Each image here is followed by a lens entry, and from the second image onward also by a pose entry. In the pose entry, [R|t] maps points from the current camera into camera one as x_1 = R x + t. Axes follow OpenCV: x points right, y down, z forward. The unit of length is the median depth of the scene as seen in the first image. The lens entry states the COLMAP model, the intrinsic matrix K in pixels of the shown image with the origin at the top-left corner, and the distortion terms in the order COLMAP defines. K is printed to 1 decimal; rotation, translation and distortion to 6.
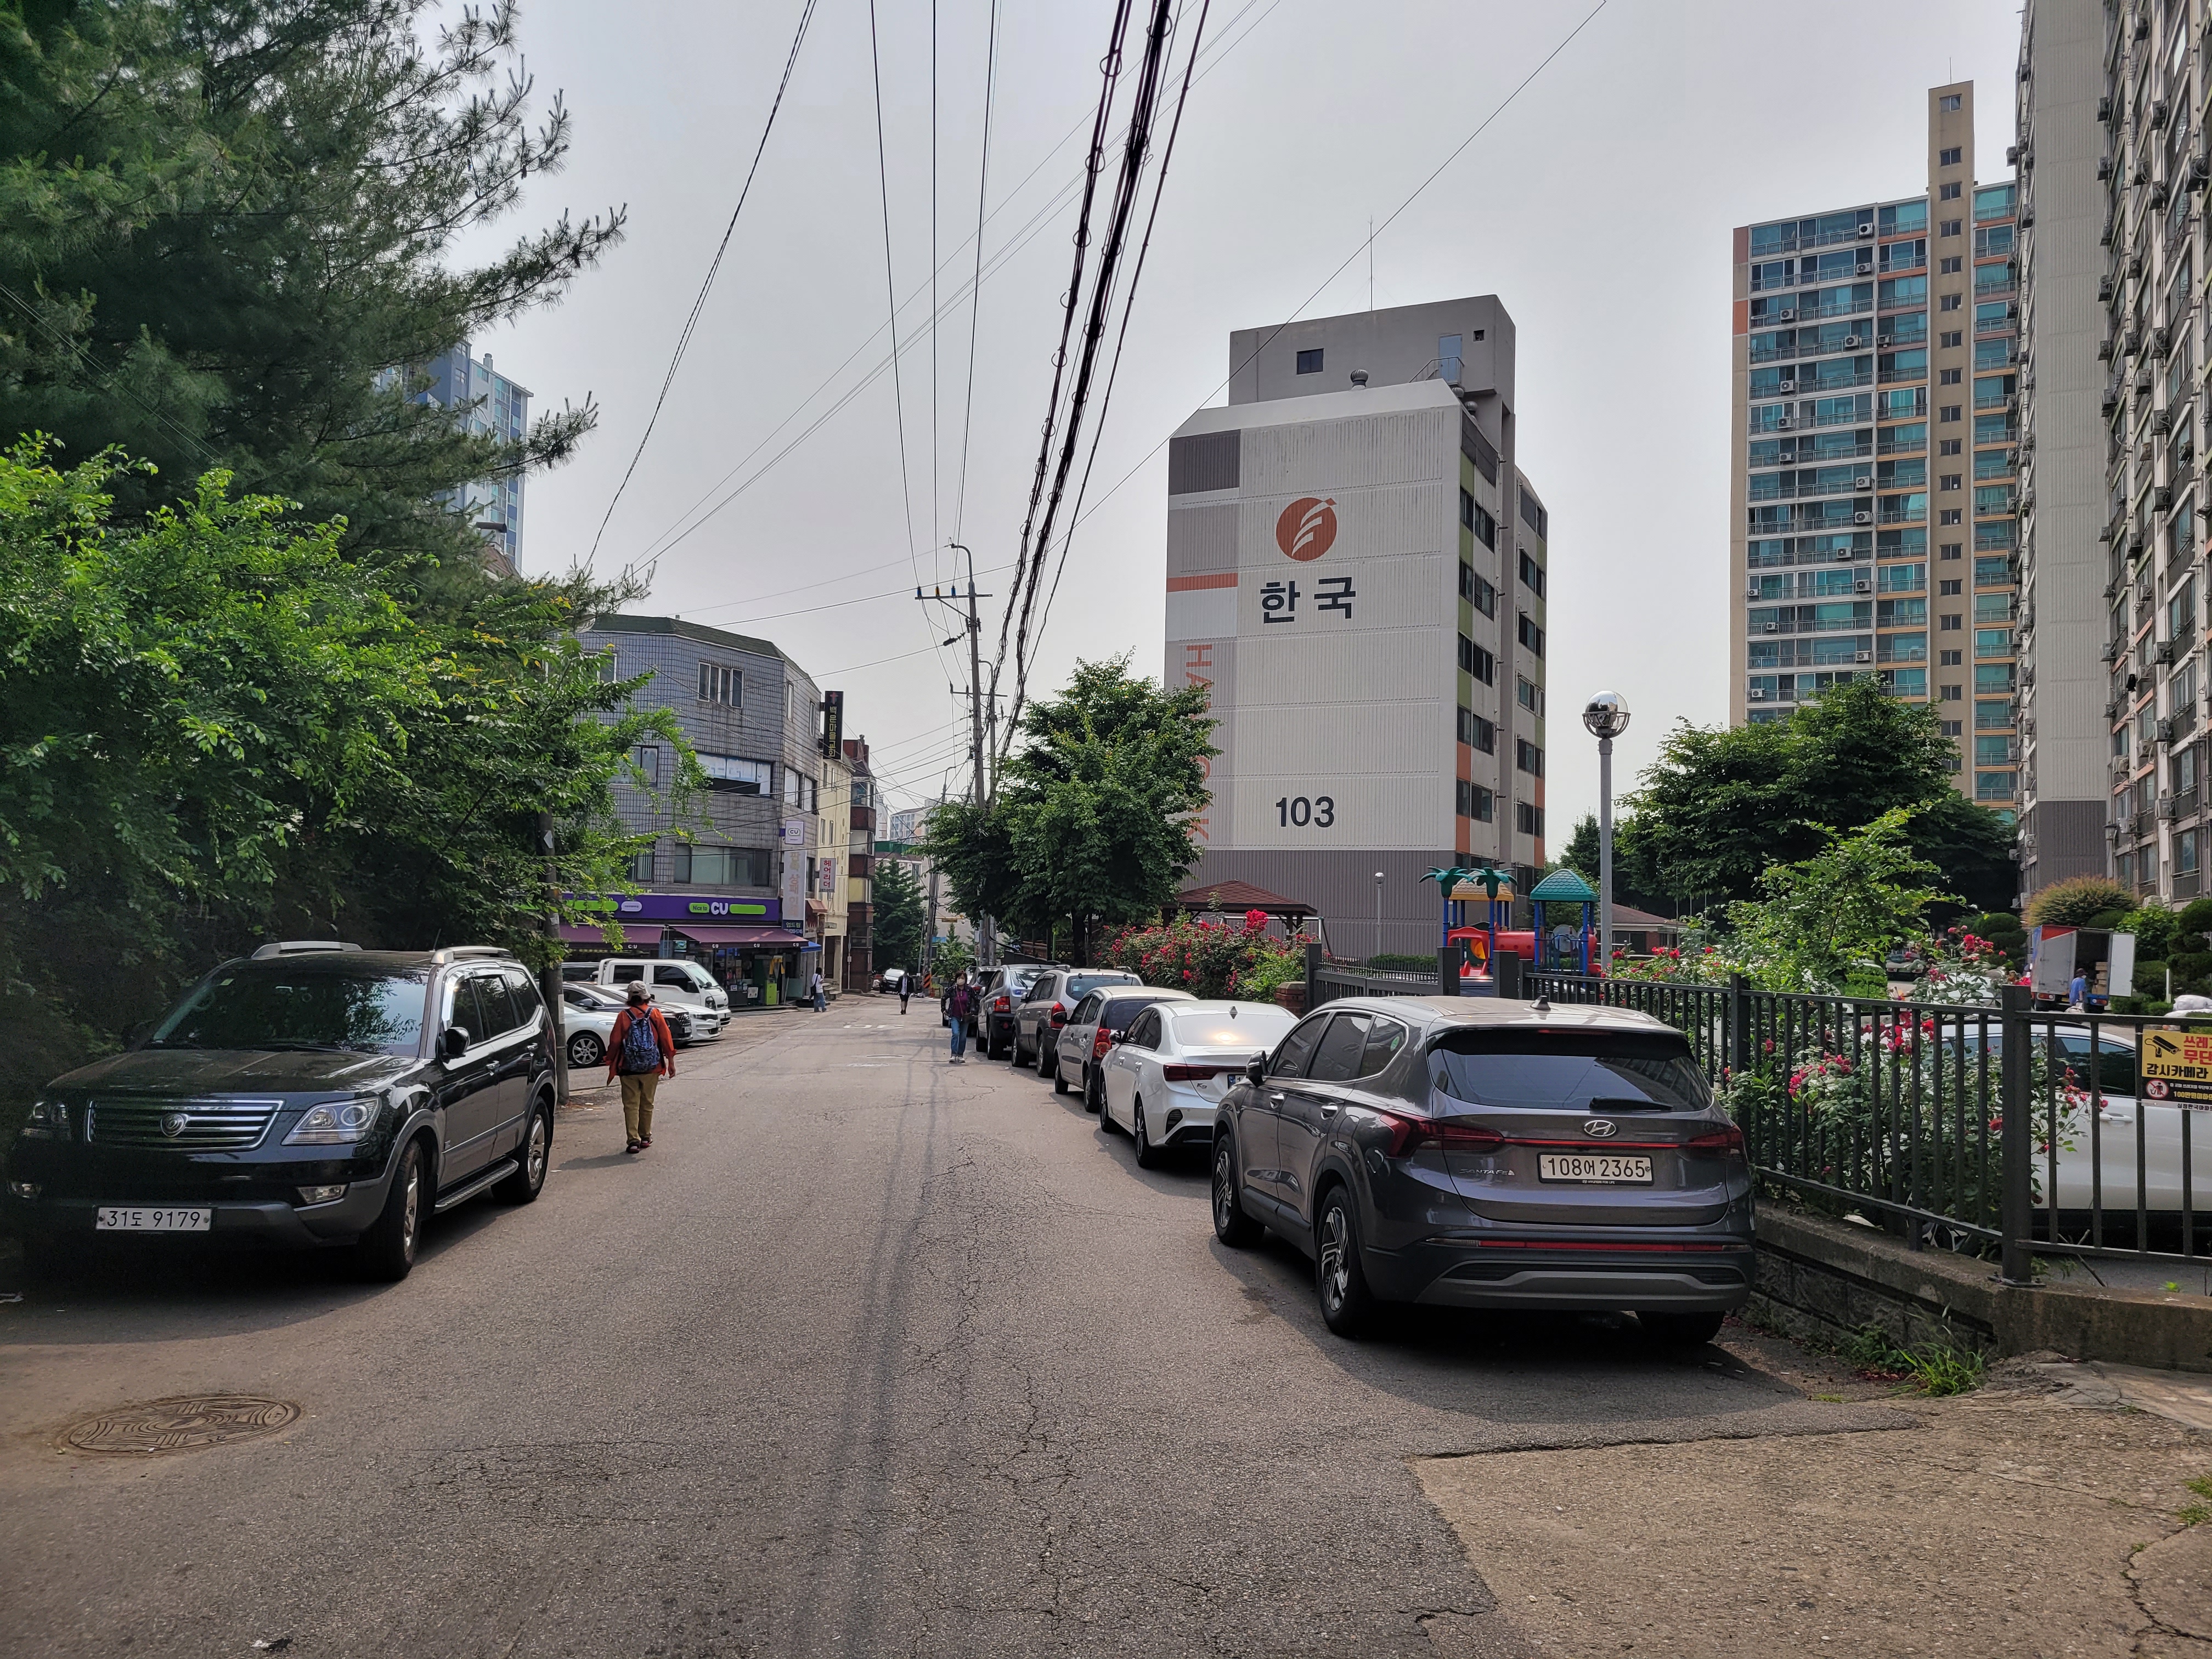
lens RADIAL K [[1708.8, 0, 1106.0], [0, 1708.8, 829.5], [0, 0, 1]] dist [0.050874, 0.000143]
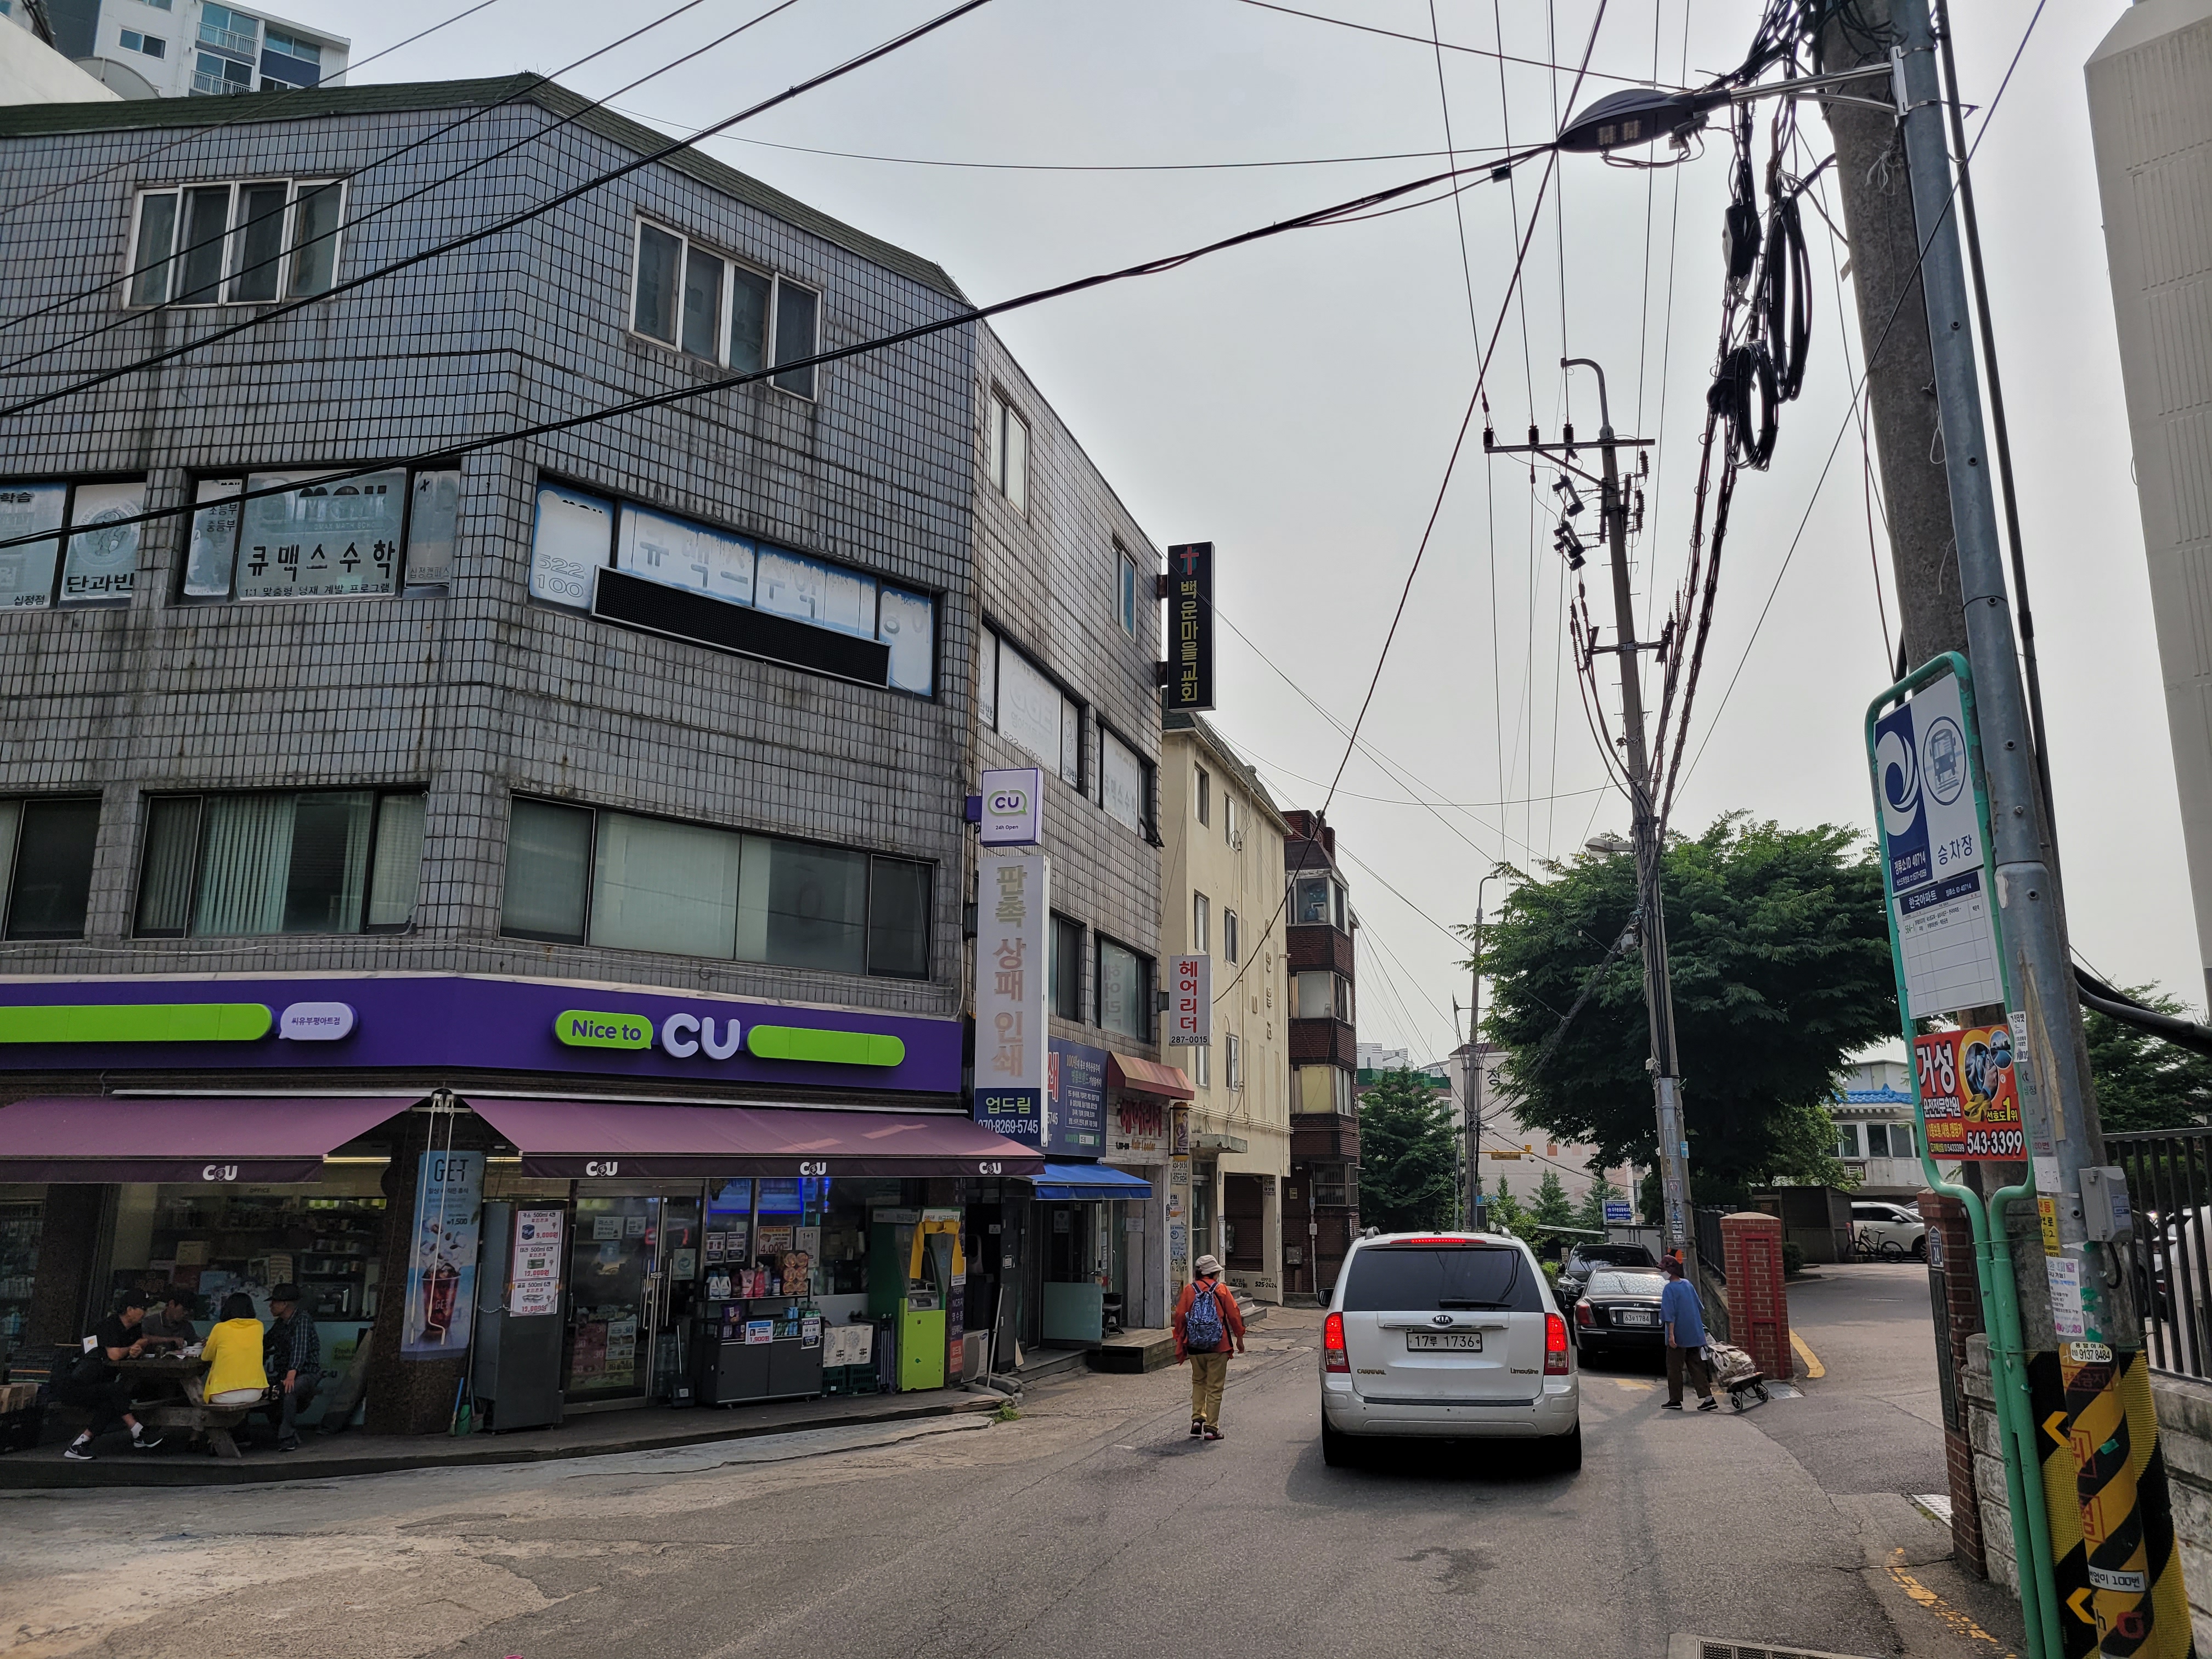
lens RADIAL K [[1708.8, 0, 1106.0], [0, 1708.8, 829.5], [0, 0, 1]] dist [0.050874, 0.000143]
pose [[0.953242, -0.079785, -0.291487, -0.074898], [0.033451, 0.986450, -0.160617, 0.056734], [0.300352, 0.143356, 0.942994, 0.713272]]
